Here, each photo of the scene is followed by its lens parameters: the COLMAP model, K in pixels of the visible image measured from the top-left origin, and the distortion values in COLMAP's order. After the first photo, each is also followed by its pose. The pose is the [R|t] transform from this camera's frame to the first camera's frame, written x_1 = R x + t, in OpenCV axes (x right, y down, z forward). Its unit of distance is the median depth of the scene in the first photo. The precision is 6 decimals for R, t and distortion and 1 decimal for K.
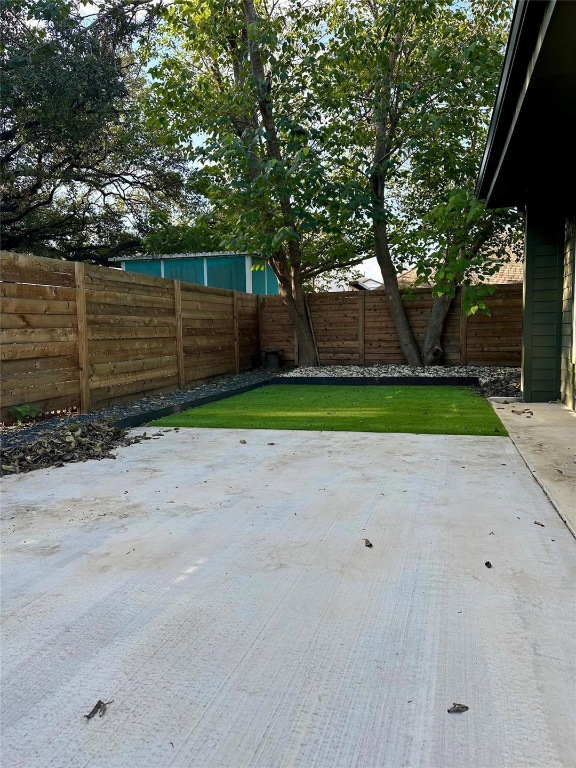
lens RADIAL K [[532.0, 0, 281.5], [0, 532.0, 388.4], [0, 0, 1]] dist [0.058780, -0.013813]
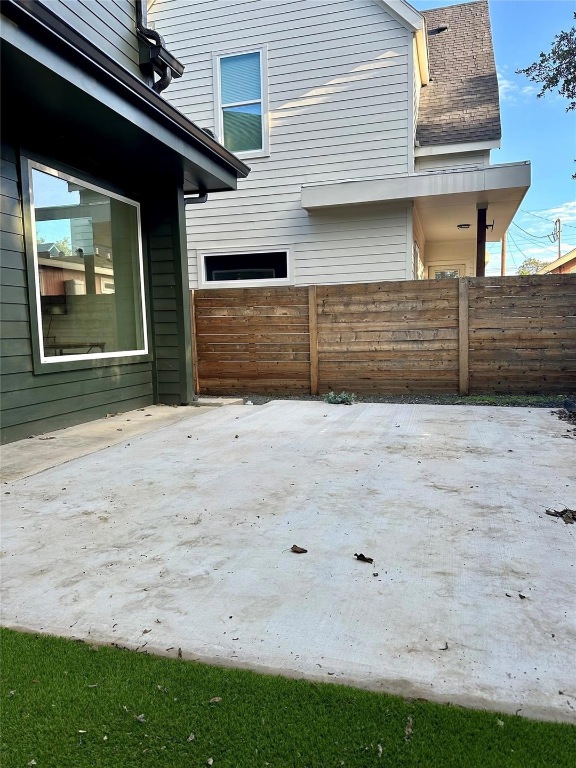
lens RADIAL K [[532.0, 0, 290.3], [0, 532.0, 382.7], [0, 0, 1]] dist [0.058780, -0.013813]
pose [[-0.999242, 0.038858, -0.002232, -0.006953], [0.037713, 0.980784, 0.191416, -0.058183], [0.009627, 0.191187, -0.981506, 0.629983]]
